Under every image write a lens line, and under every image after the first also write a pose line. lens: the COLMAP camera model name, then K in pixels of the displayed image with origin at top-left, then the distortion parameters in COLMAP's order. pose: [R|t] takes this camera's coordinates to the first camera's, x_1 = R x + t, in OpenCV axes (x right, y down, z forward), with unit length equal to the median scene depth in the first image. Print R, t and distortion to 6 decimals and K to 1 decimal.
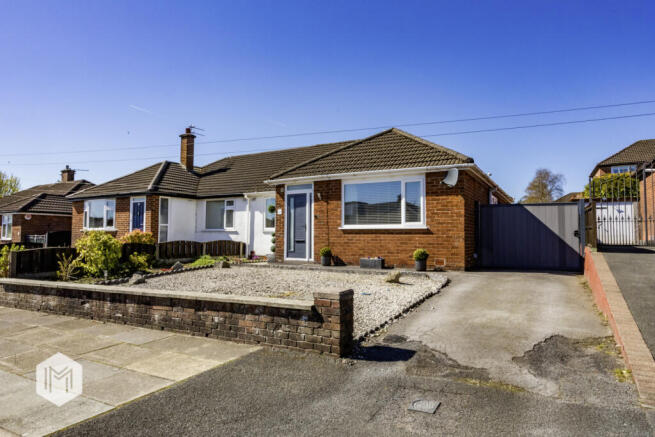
lens RADIAL K [[432.7, 0, 328.2], [0, 432.7, 216.4], [0, 0, 1]] dist [-0.023057, -0.000220]
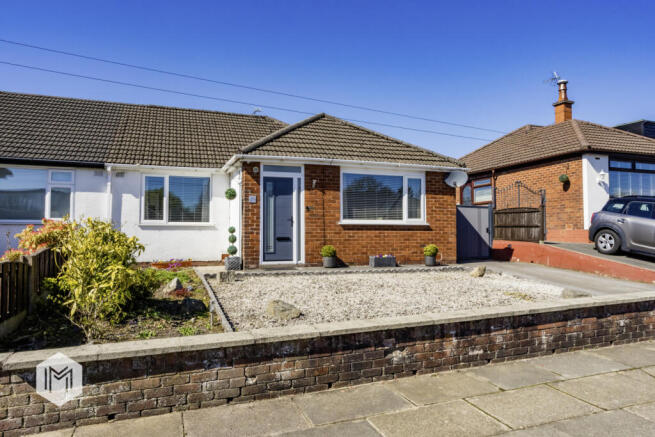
lens RADIAL K [[469.8, 0, 327.5], [0, 469.8, 220.7], [0, 0, 1]] dist [-0.012221, 0.001294]
pose [[0.603928, 0.018739, 0.796819, -0.725768], [-0.036557, 0.999323, 0.004207, 0.019173], [-0.796200, -0.031670, 0.604204, 0.453254]]
